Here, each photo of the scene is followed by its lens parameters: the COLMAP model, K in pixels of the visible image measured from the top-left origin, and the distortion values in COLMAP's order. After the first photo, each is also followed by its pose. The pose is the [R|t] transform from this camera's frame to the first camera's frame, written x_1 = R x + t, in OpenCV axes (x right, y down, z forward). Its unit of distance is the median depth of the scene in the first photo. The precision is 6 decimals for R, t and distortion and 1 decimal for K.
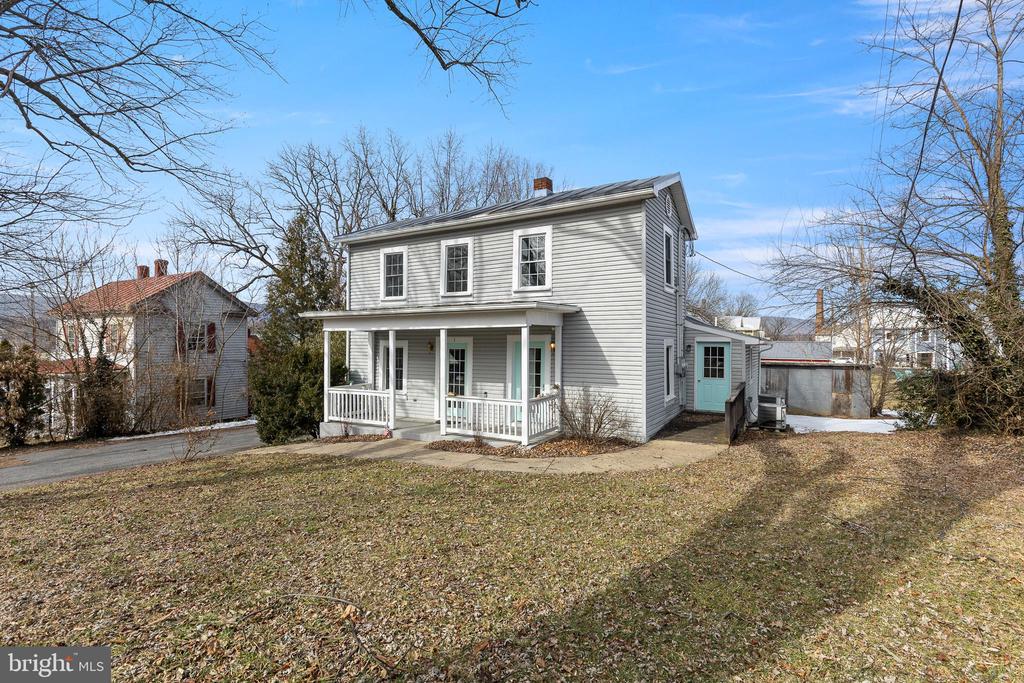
lens RADIAL K [[474.8, 0, 518.8], [0, 474.8, 344.0], [0, 0, 1]] dist [-0.001262, -0.000016]
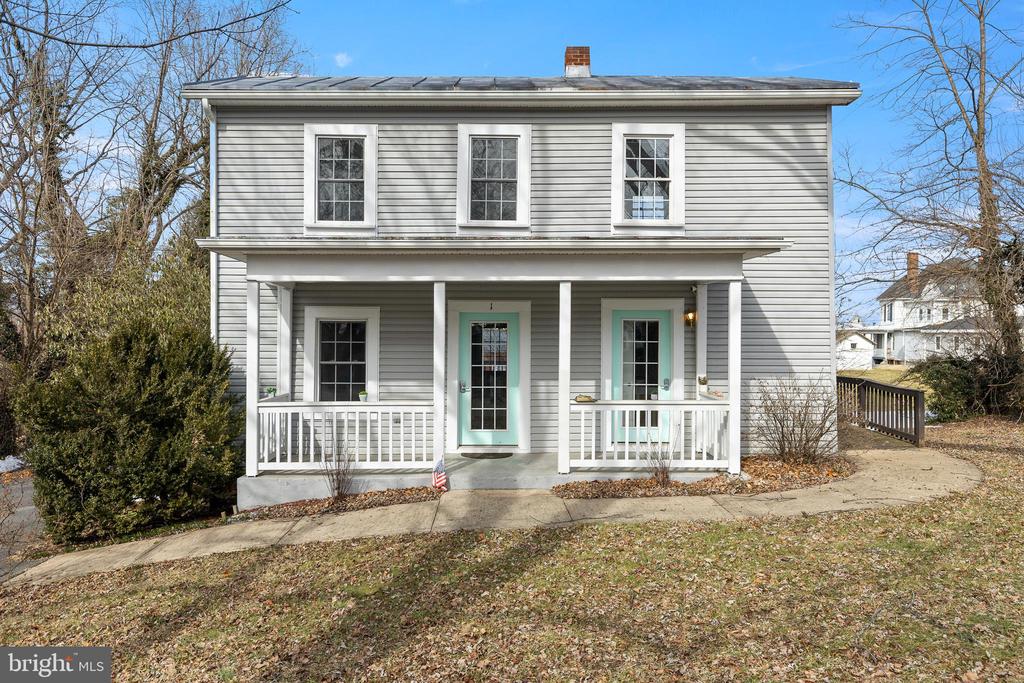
lens RADIAL K [[712.6, 0, 507.6], [0, 712.6, 346.8], [0, 0, 1]] dist [-0.003997, 0.000956]
pose [[0.867370, -0.006671, 0.497619, -0.543244], [0.000854, 0.999929, 0.011916, 0.029158], [-0.497663, -0.009910, 0.867314, 0.270957]]
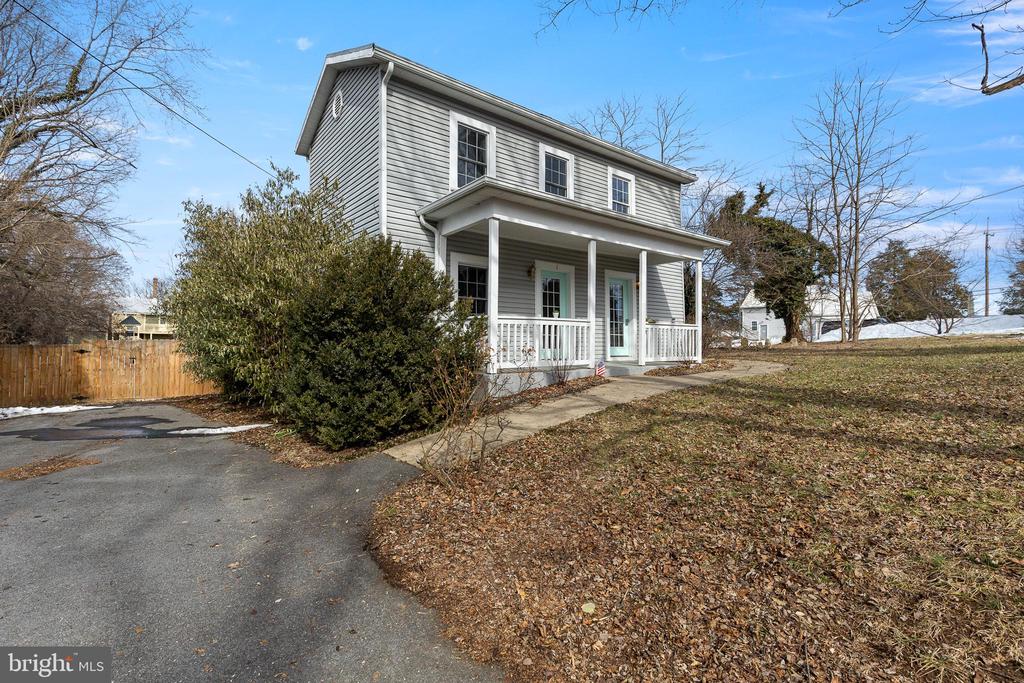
lens RADIAL K [[474.8, 0, 511.2], [0, 474.8, 330.4], [0, 0, 1]] dist [-0.001262, -0.000016]
pose [[0.376840, 0.024873, 0.925944, -0.956860], [-0.003065, 0.999667, -0.025606, 0.127866], [-0.926273, 0.006811, 0.376791, 0.770549]]
